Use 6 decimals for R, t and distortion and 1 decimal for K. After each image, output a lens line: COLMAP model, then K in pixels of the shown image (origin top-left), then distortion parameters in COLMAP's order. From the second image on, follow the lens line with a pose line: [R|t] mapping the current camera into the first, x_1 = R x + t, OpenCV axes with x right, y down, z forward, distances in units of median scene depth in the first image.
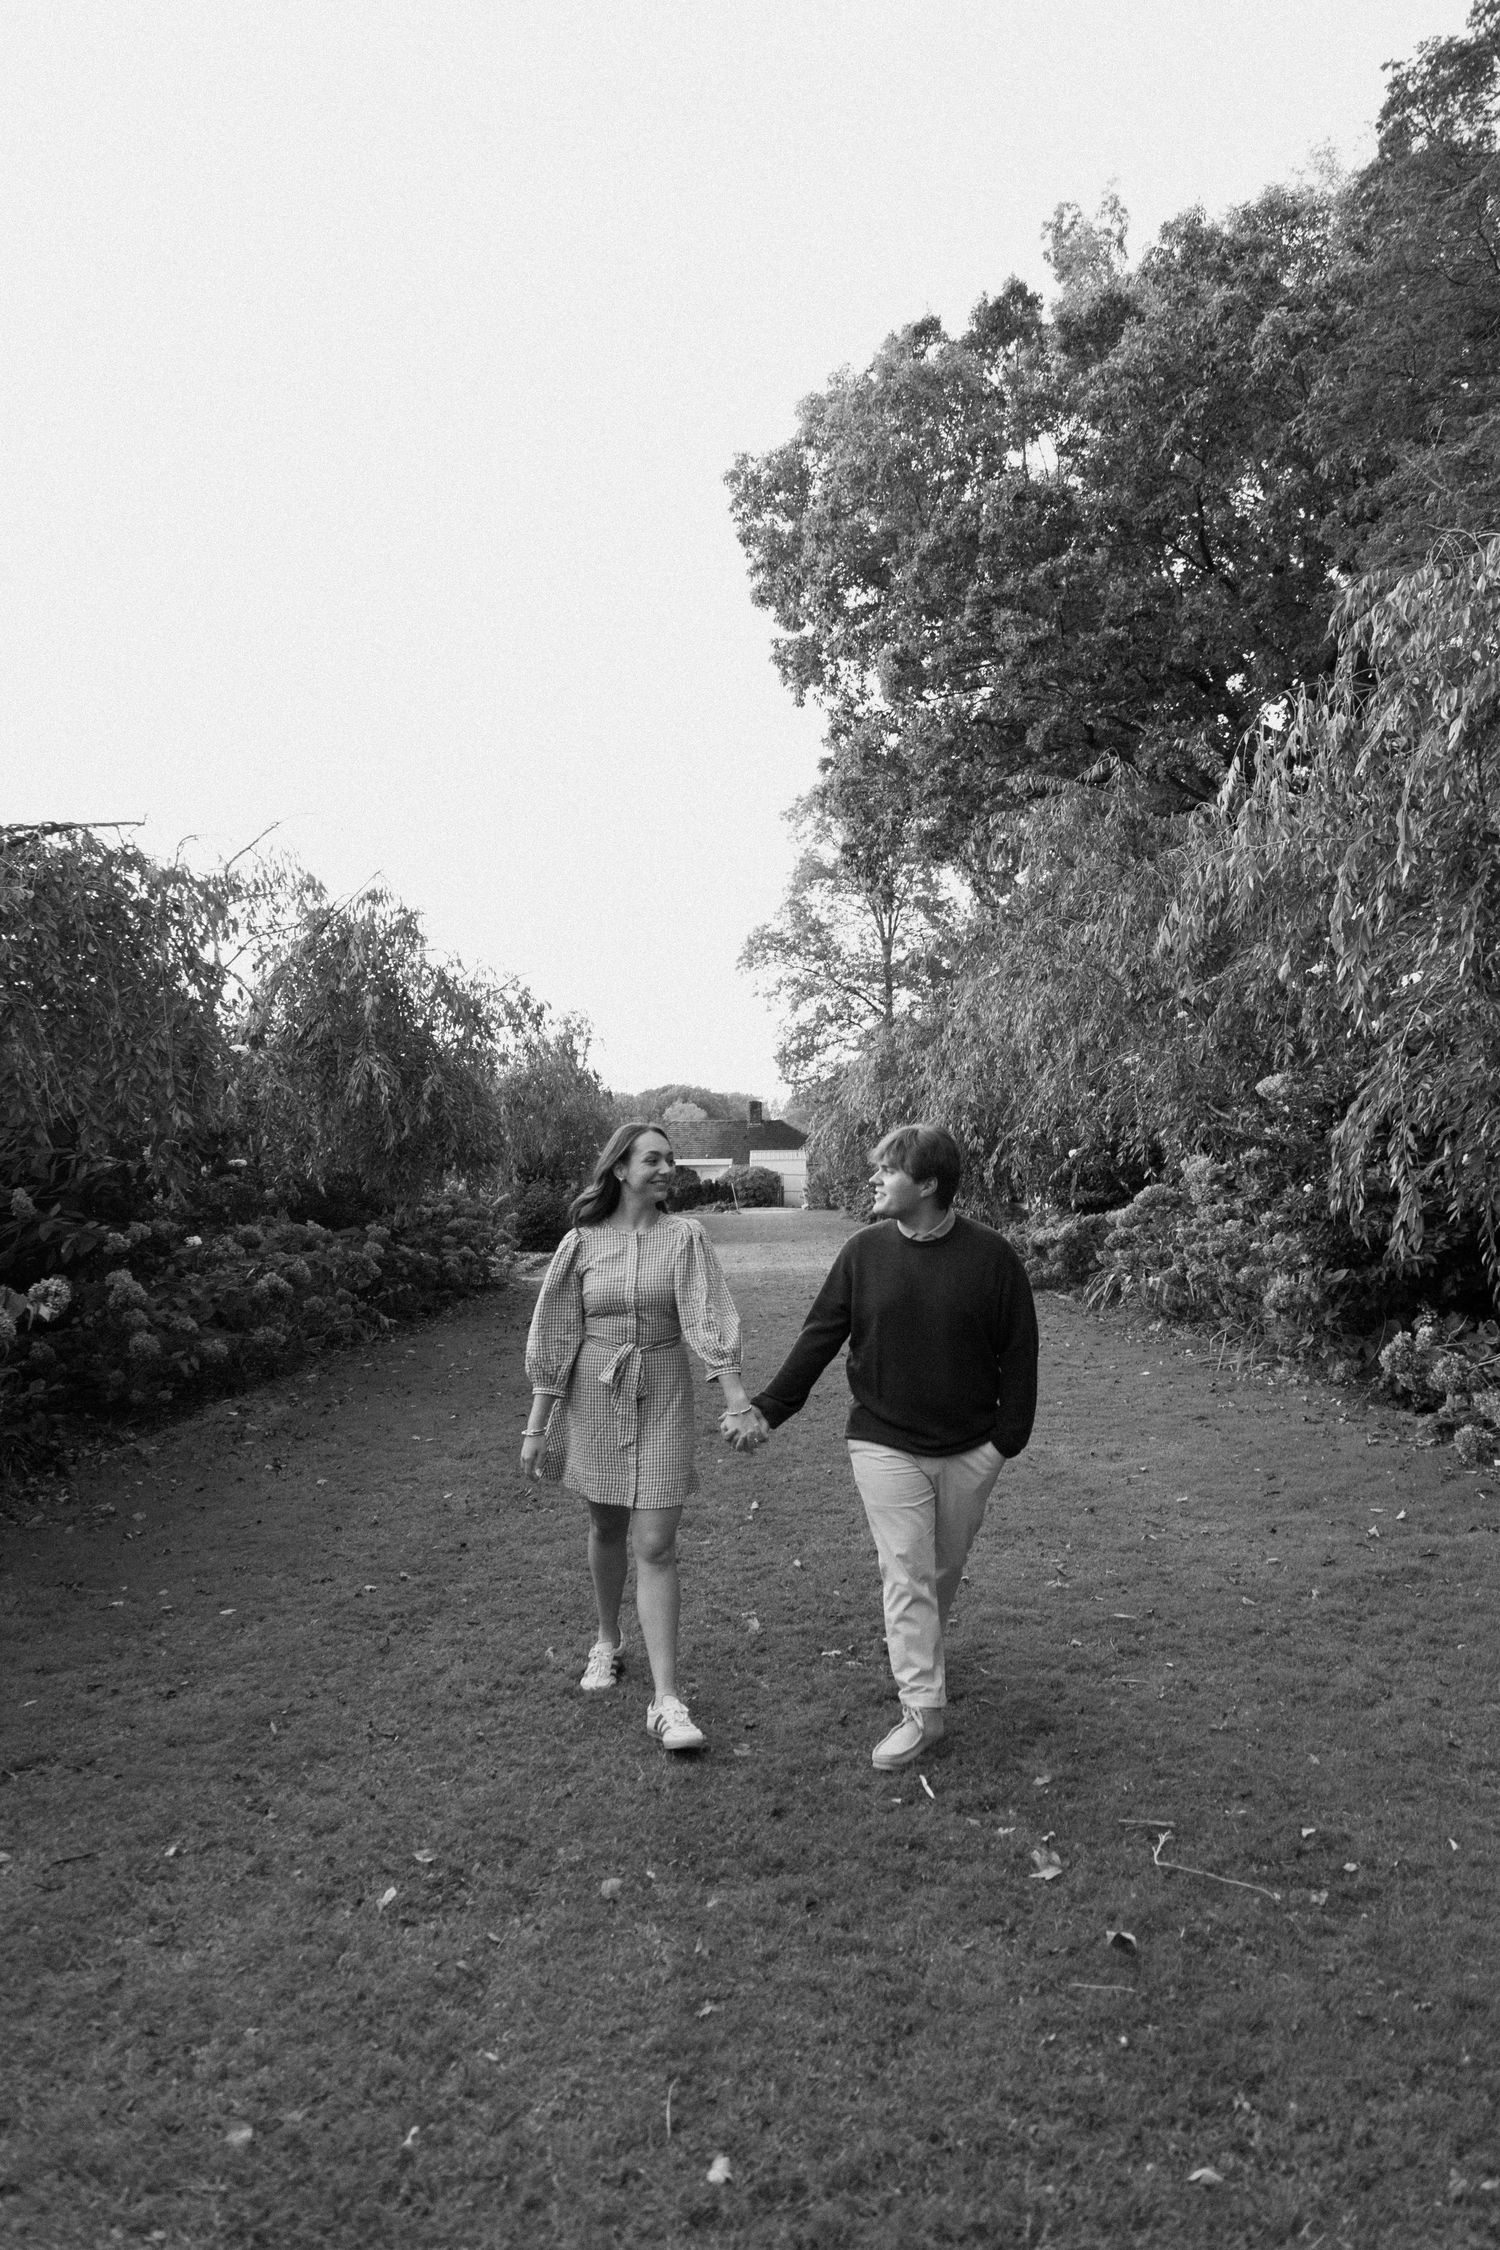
lens RADIAL K [[1491.5, 0, 757.9], [0, 1491.5, 1124.9], [0, 0, 1]] dist [0.012543, 0.000614]
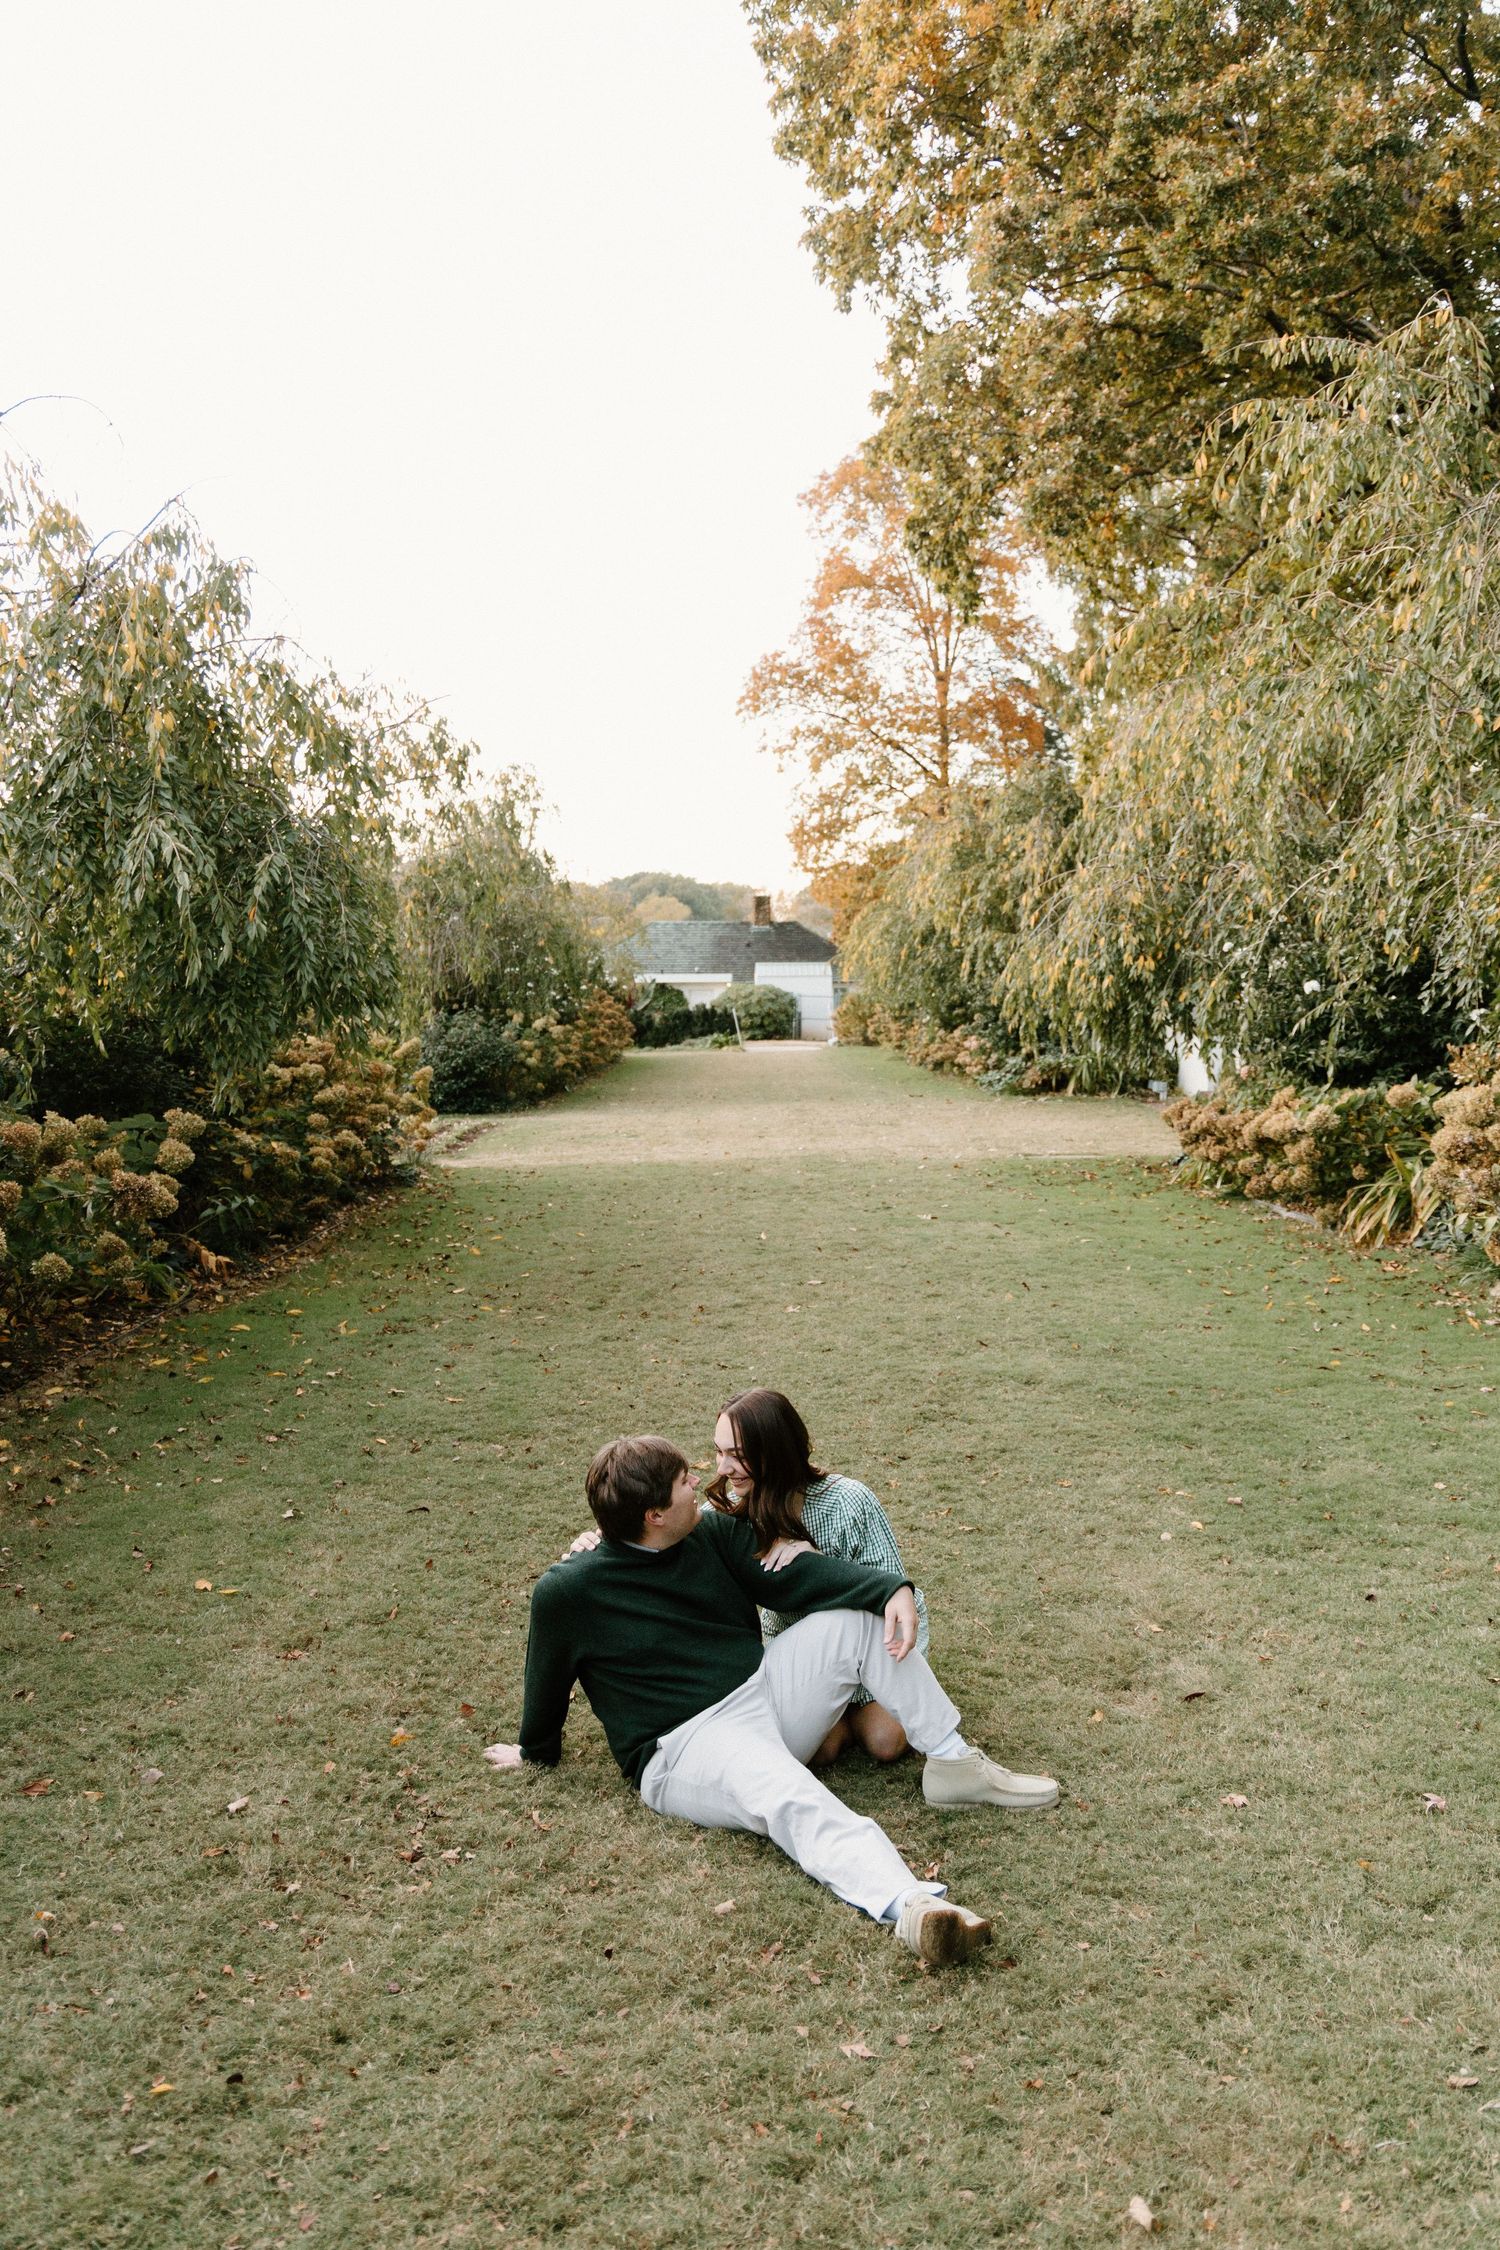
lens RADIAL K [[1925.5, 0, 756.4], [0, 1925.5, 1122.1], [0, 0, 1]] dist [0.002187, 0.000604]
pose [[0.999984, 0.005603, 0.001106, -0.013794], [-0.005686, 0.994810, 0.101596, -0.003219], [-0.000531, -0.101600, 0.994825, 0.113241]]
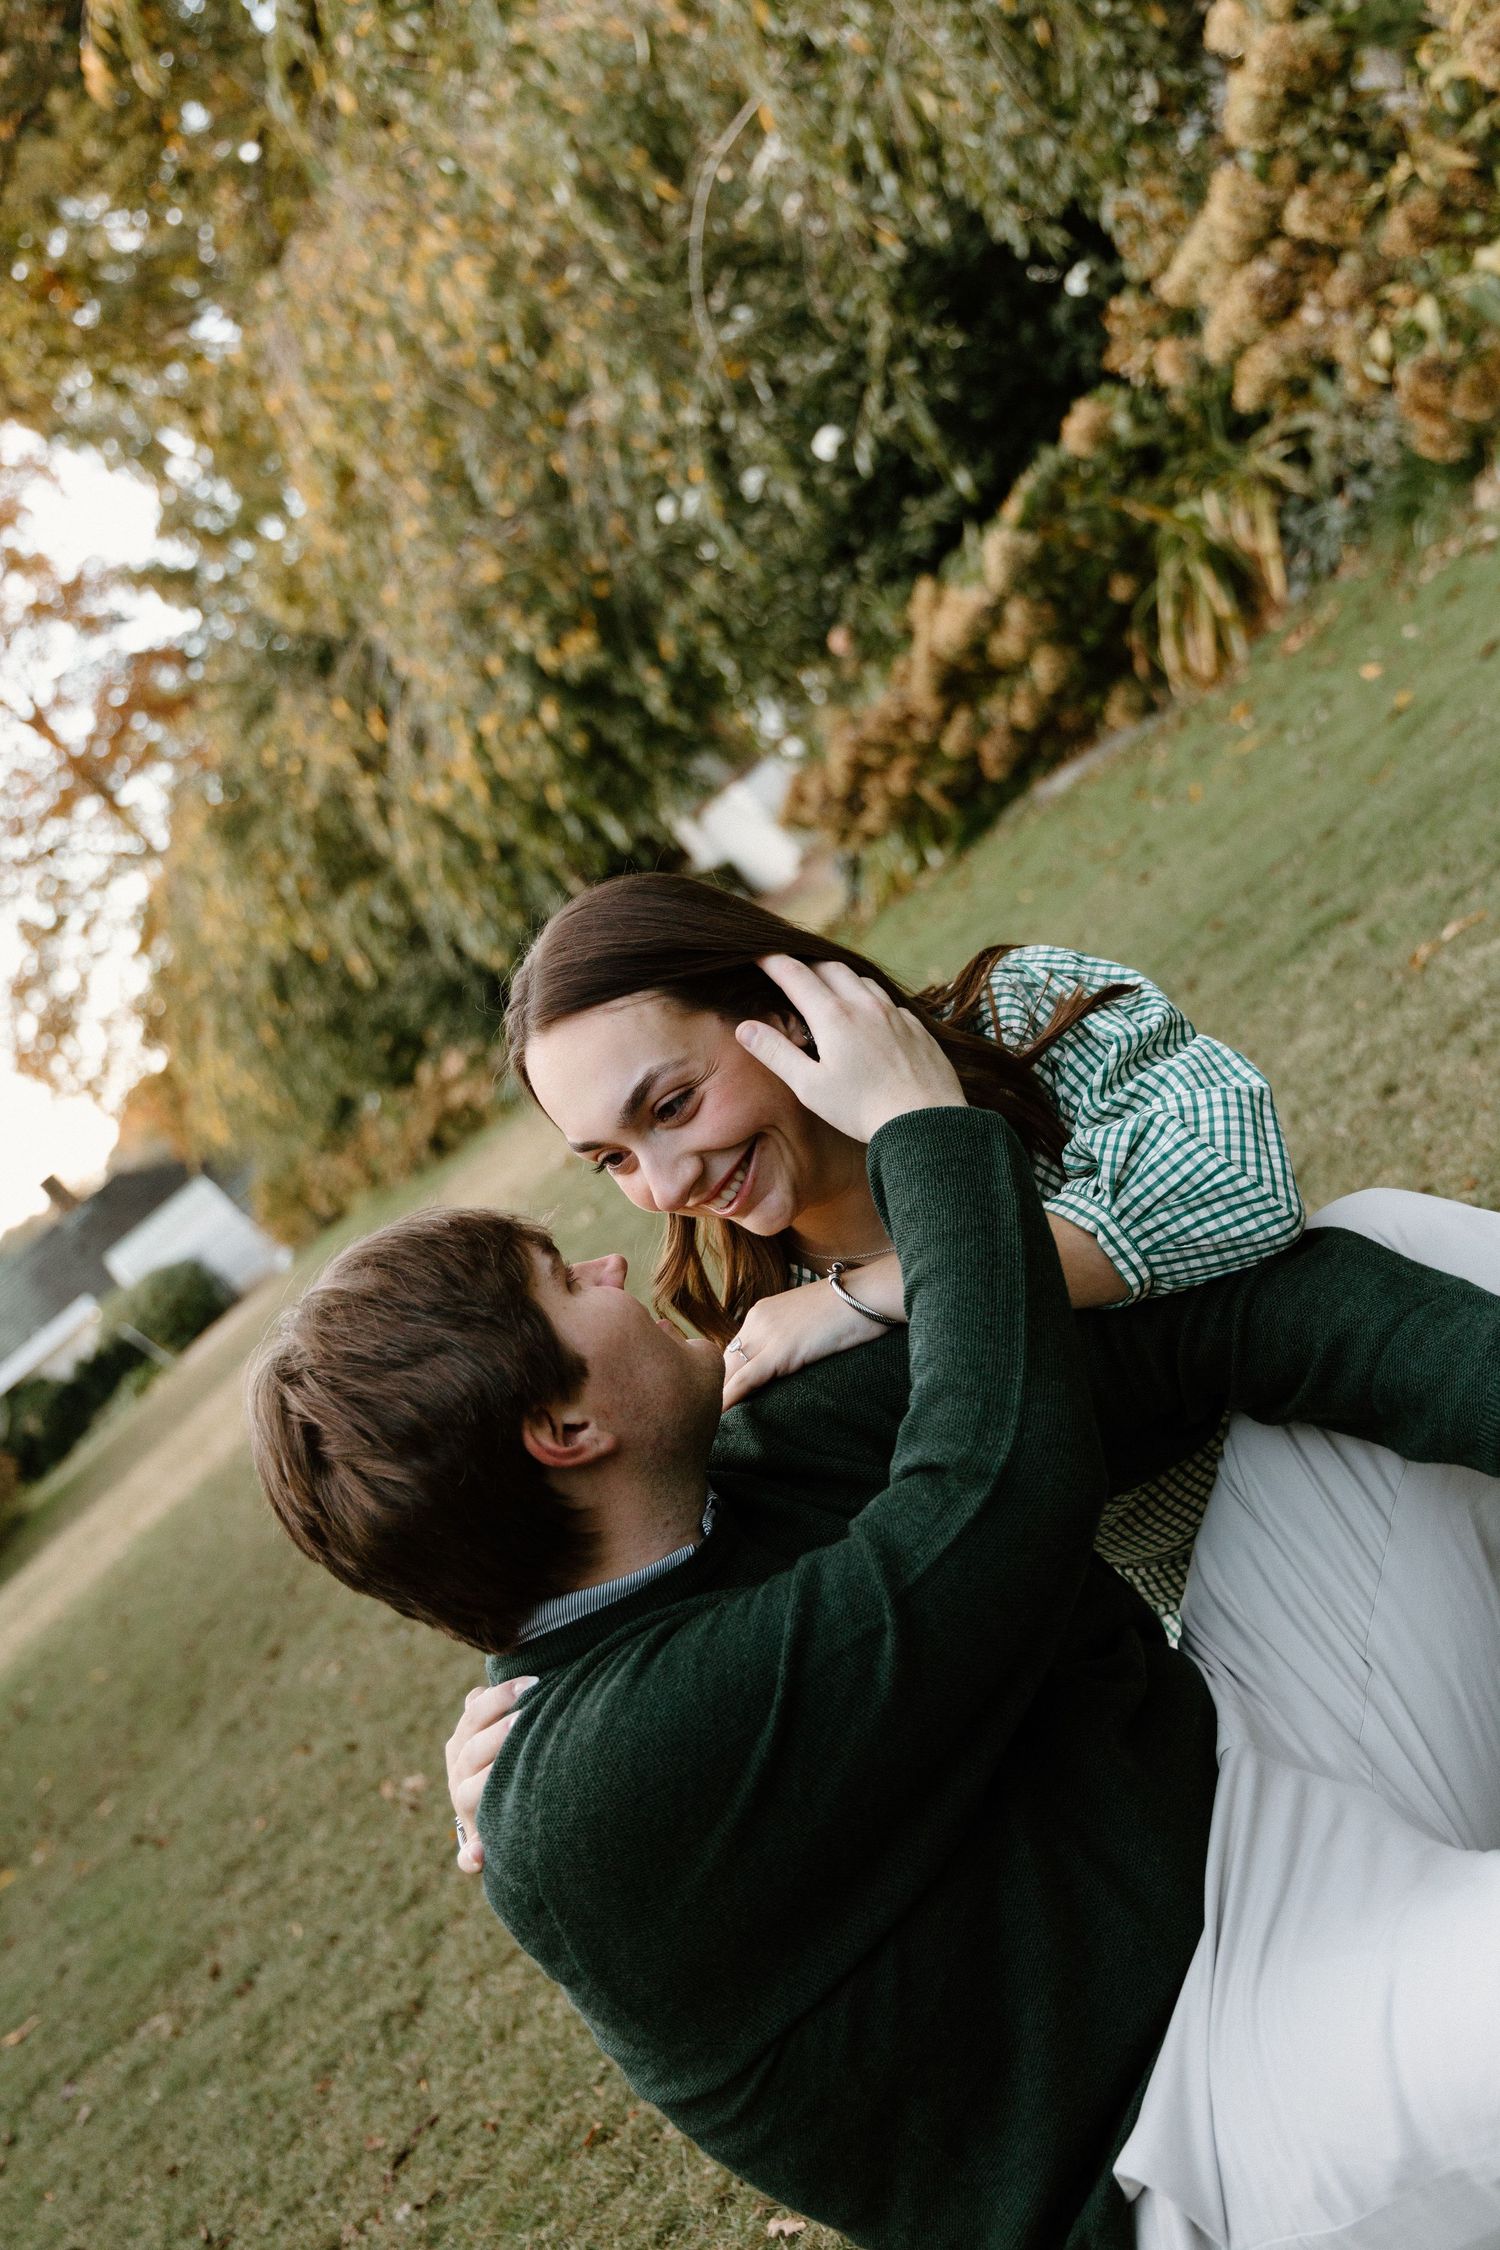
lens RADIAL K [[2998.1, 0, 750.0], [0, 2998.1, 1125.0], [0, 0, 1]] dist [0.011174, 0.018178]
pose [[0.740083, -0.644332, 0.192647, -0.023913], [0.636713, 0.763539, 0.107724, 0.032120], [-0.216503, 0.042936, 0.975337, 0.197090]]
